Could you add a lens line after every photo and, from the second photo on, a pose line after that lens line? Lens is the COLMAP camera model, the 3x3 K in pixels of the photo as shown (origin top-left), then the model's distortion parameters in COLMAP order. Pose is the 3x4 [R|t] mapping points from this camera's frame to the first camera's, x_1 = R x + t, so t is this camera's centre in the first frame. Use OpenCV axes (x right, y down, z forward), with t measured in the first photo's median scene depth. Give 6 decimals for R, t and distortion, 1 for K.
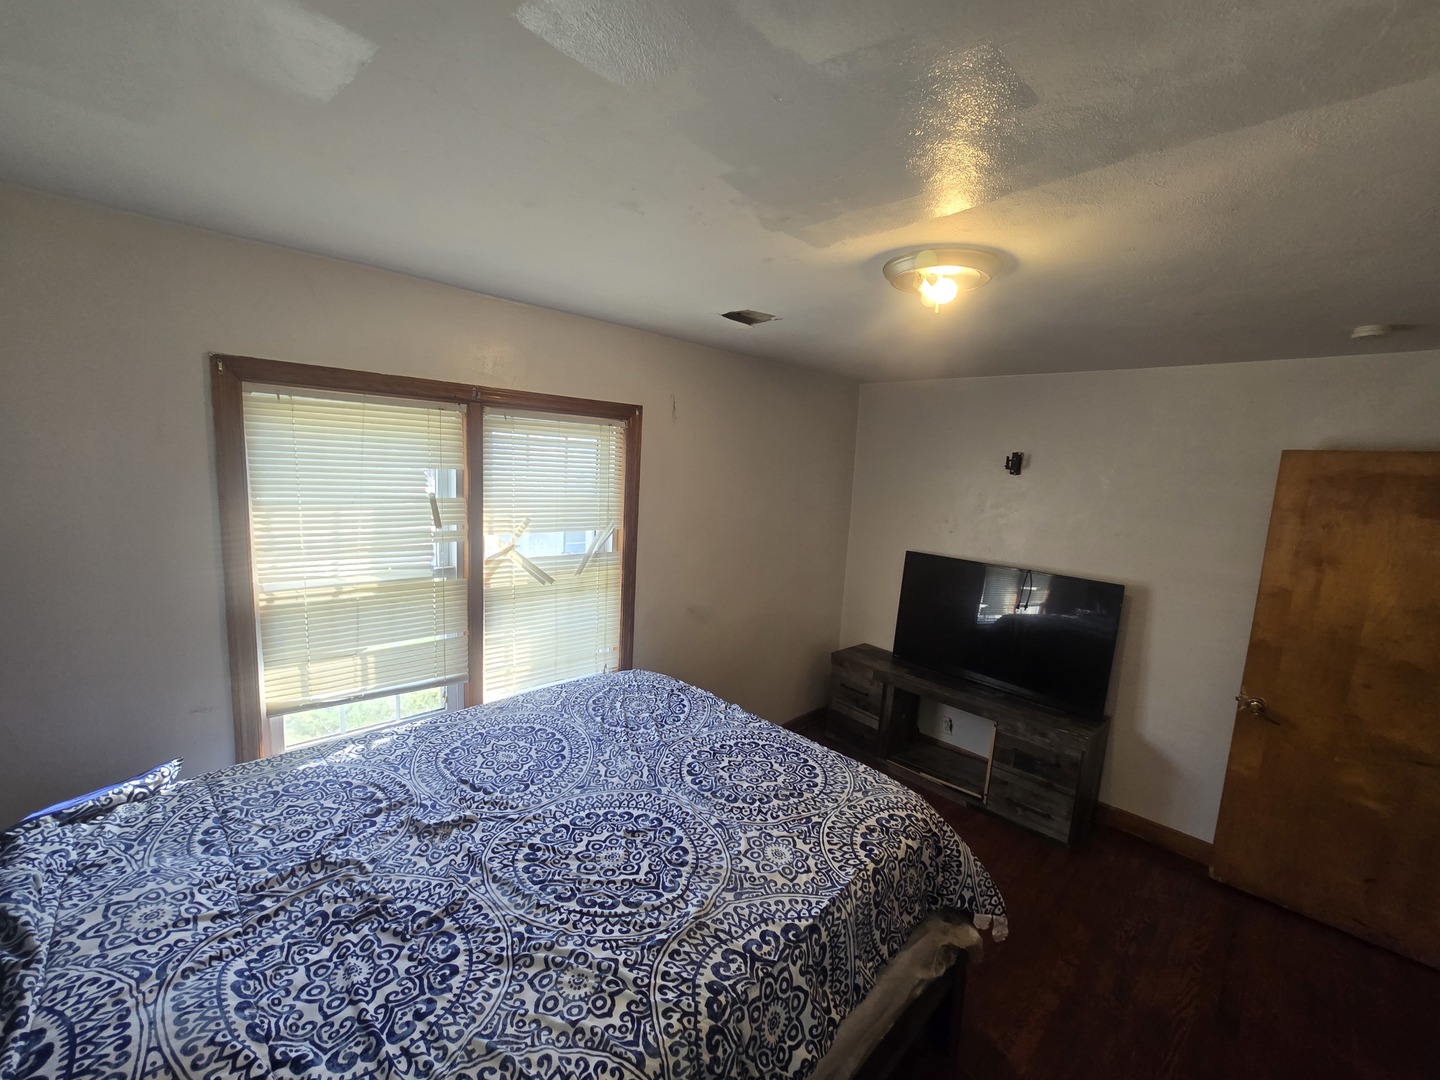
lens RADIAL K [[587.6, 0, 715.1], [0, 587.6, 546.4], [0, 0, 1]] dist [-0.011277, 0.004924]
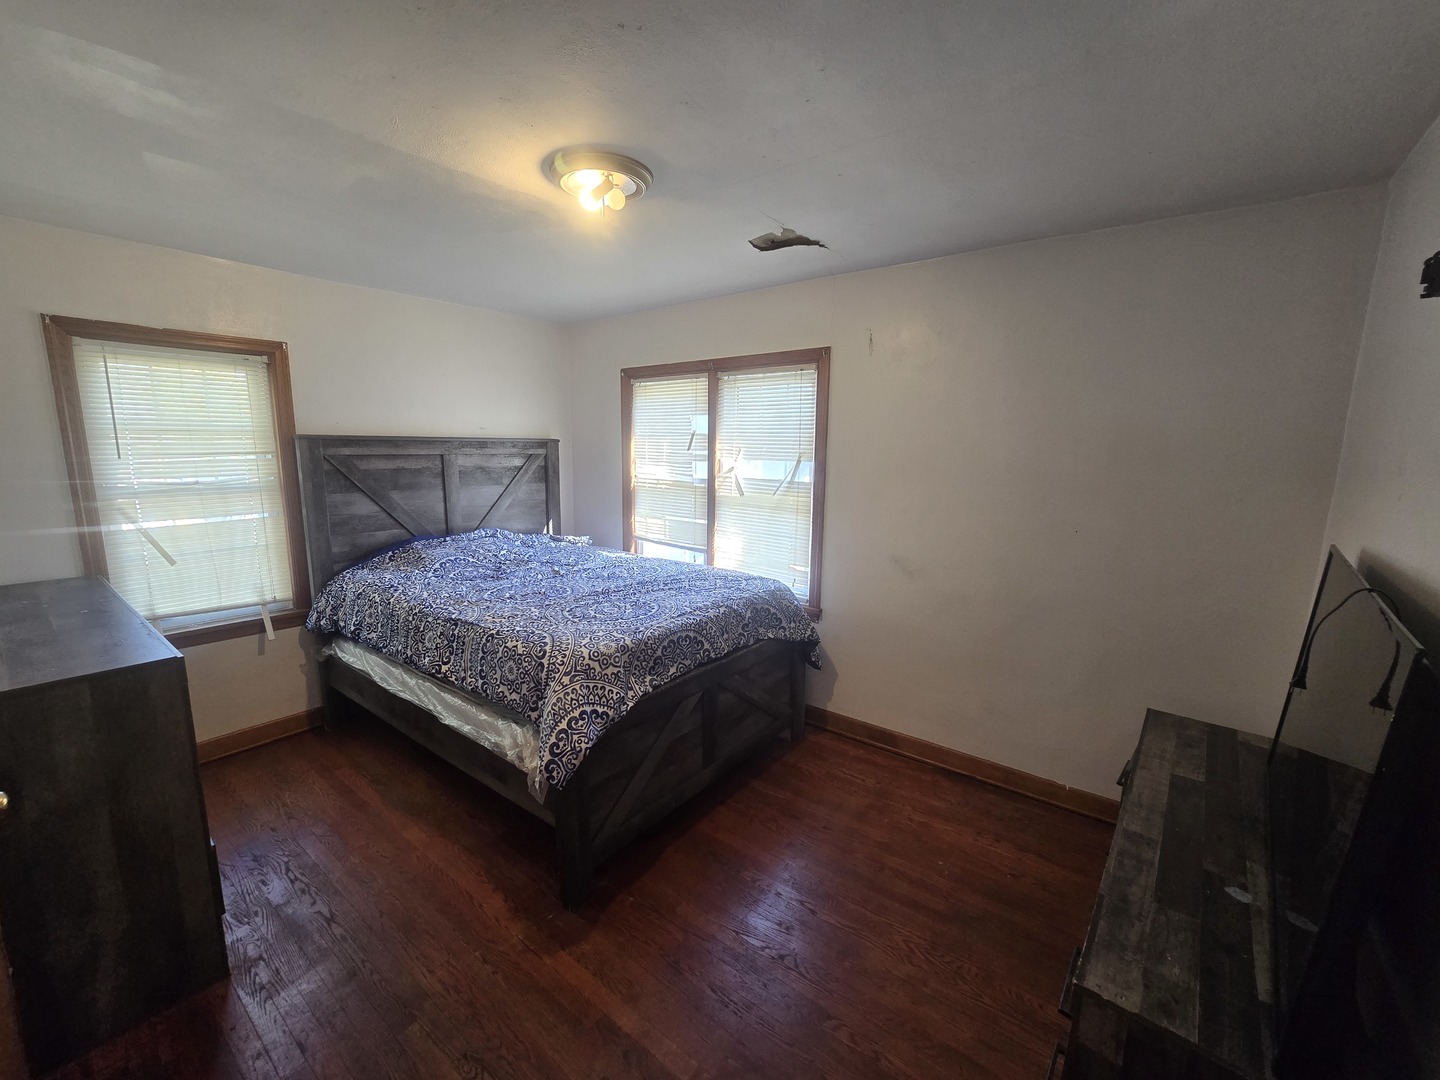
lens RADIAL K [[587.6, 0, 715.1], [0, 587.6, 546.4], [0, 0, 1]] dist [-0.011277, 0.004924]
pose [[0.140757, 0.144067, -0.979506, 1.151286], [-0.128280, 0.983670, 0.126245, 0.013783], [0.981698, 0.107881, 0.156939, 0.804117]]
